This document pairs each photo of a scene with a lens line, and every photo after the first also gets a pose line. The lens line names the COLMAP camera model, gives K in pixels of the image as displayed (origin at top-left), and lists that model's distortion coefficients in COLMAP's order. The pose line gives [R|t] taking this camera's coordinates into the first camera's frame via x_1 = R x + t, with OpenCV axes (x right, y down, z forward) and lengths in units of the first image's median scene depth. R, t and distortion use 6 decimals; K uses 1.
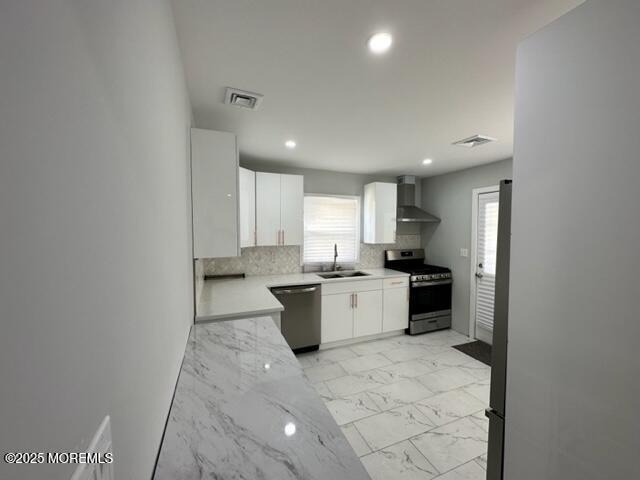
lens RADIAL K [[256.9, 0, 318.2], [0, 256.9, 240.6], [0, 0, 1]] dist [-0.007547, -0.000618]
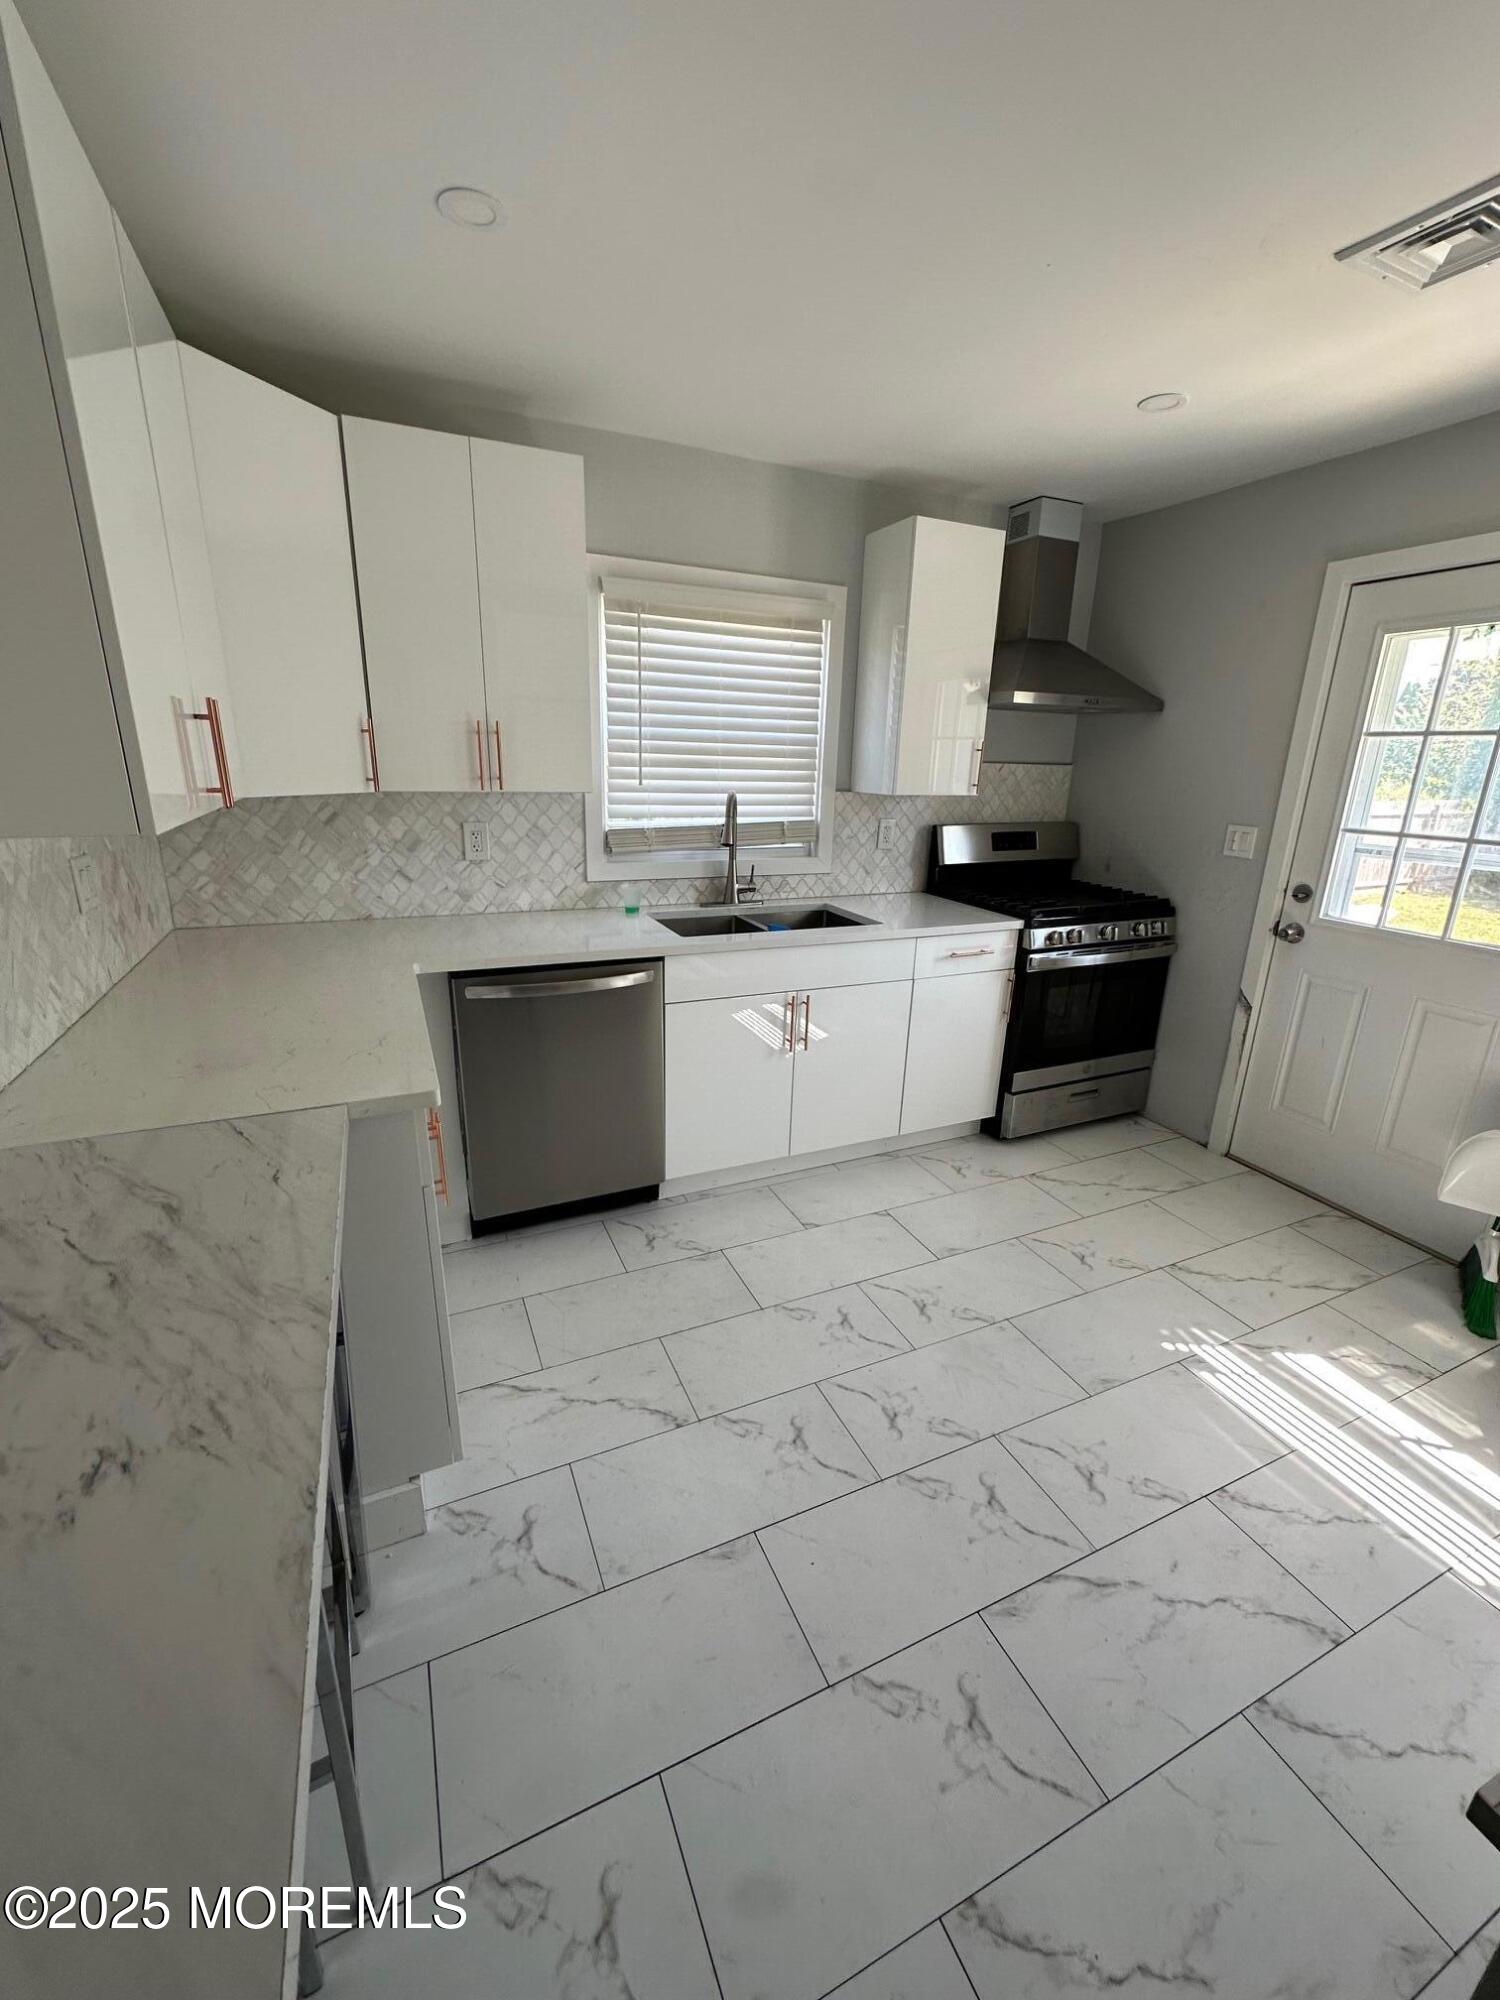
lens RADIAL K [[799.9, 0, 745.9], [0, 799.9, 1005.8], [0, 0, 1]] dist [-0.010137, -0.000290]
pose [[0.998946, 0.010534, 0.044681, 0.049803], [-0.021688, 0.966139, 0.257109, 0.014257], [-0.040460, -0.257807, 0.965349, 0.230837]]
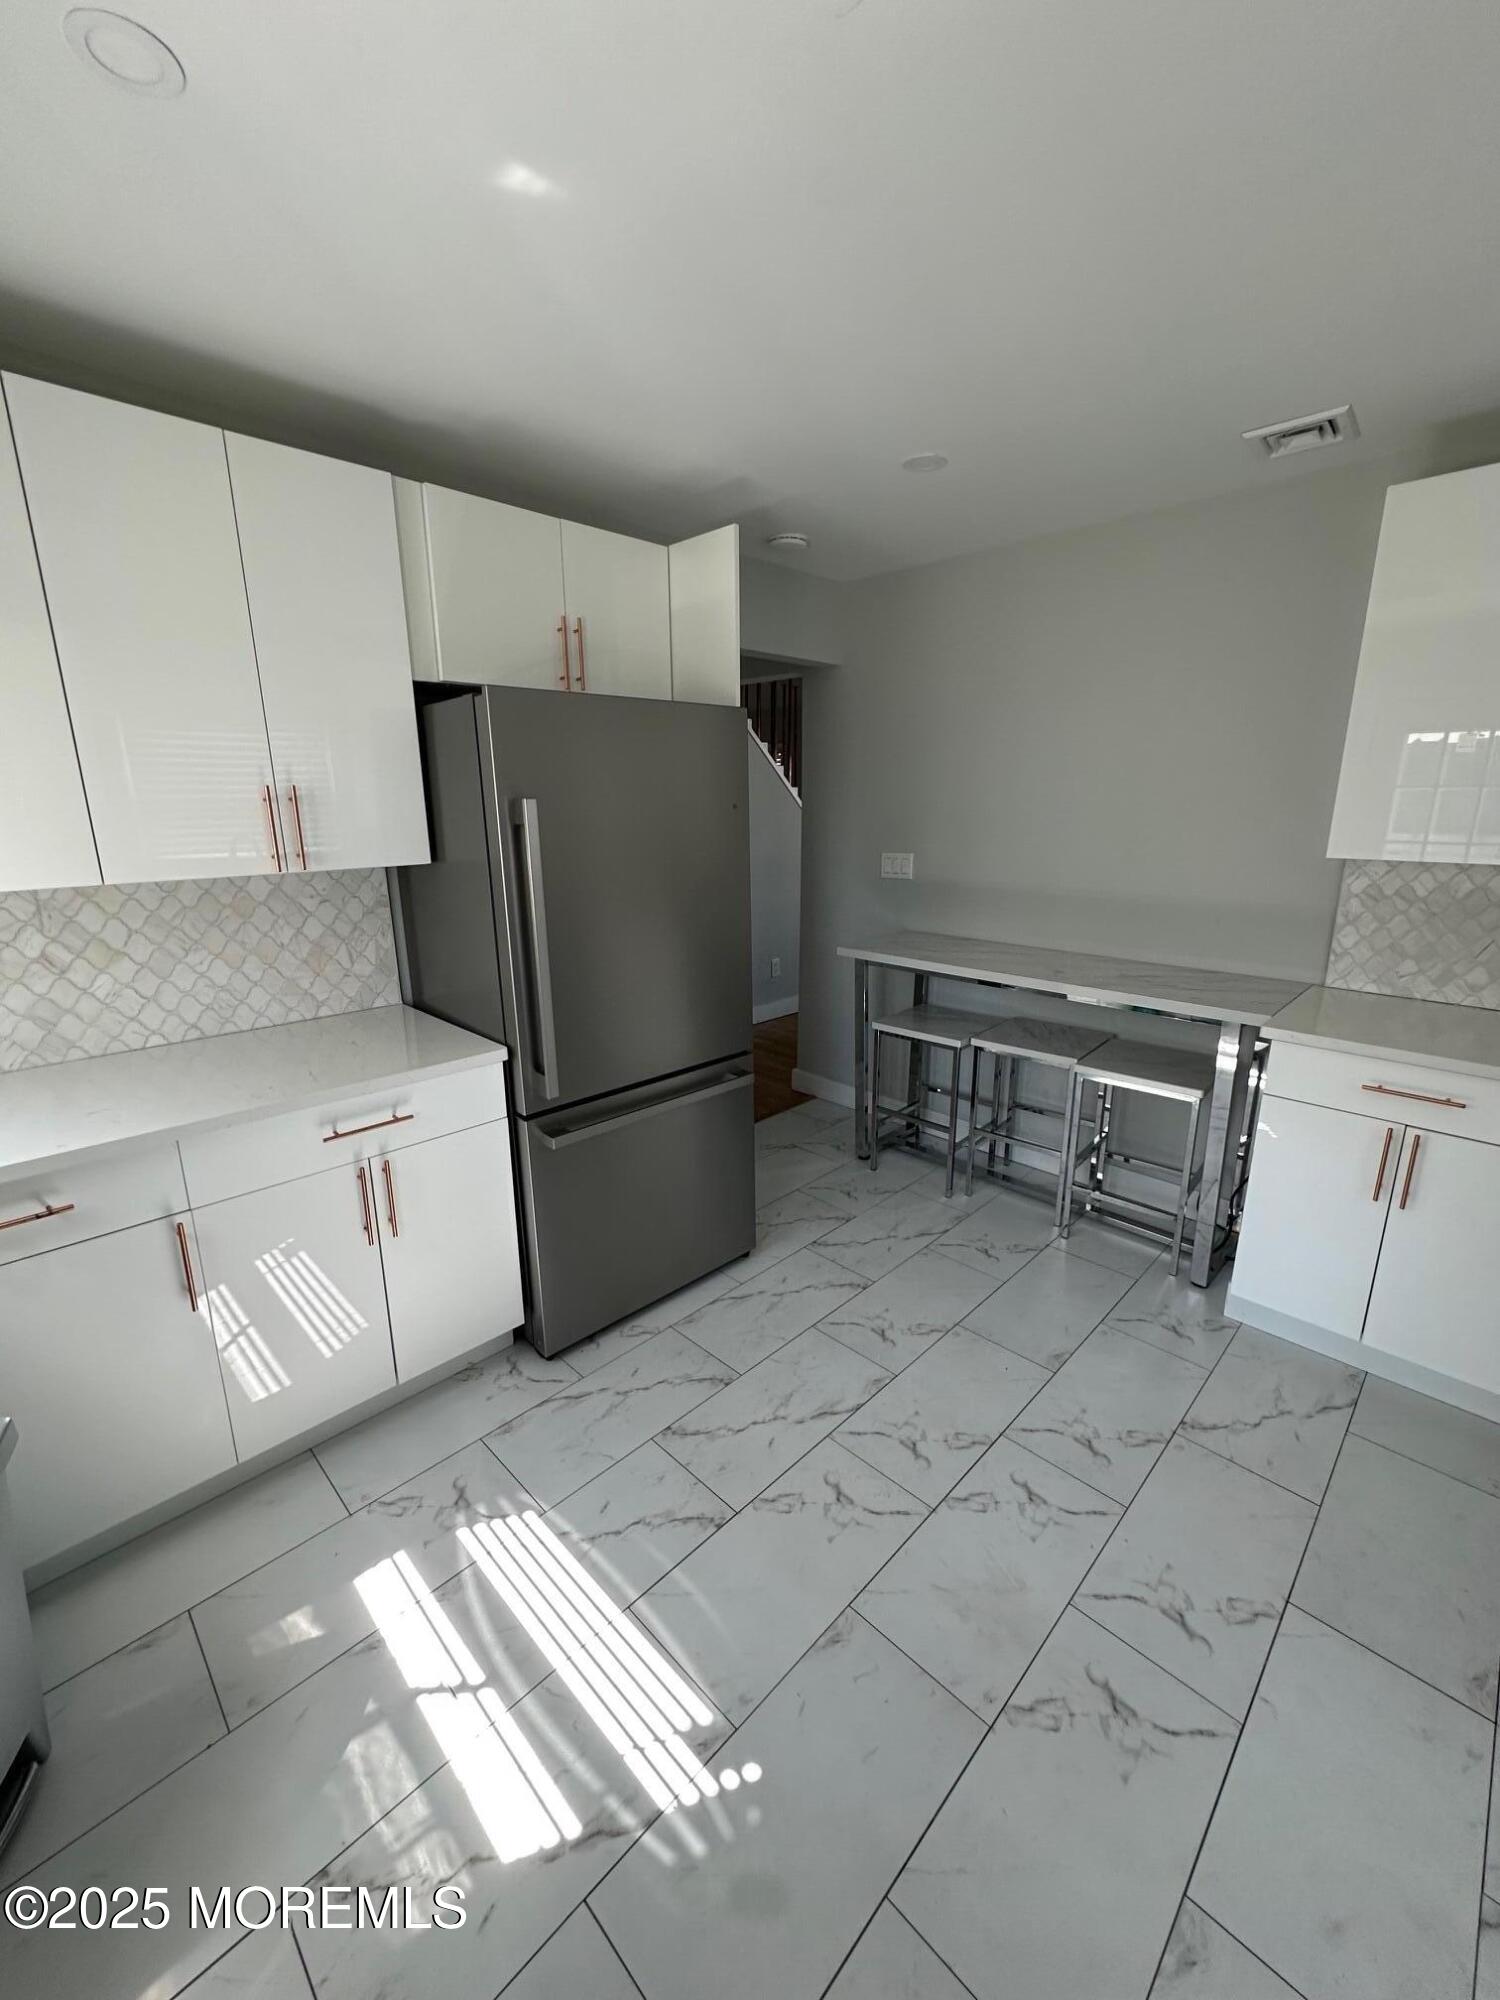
lens RADIAL K [[799.9, 0, 749.7], [0, 799.9, 999.2], [0, 0, 1]] dist [-0.010137, -0.000290]
pose [[-0.918161, 0.107780, -0.381267, 0.498666], [-0.004213, 0.959578, 0.281410, -0.031619], [0.396186, 0.259986, -0.880593, 0.963085]]
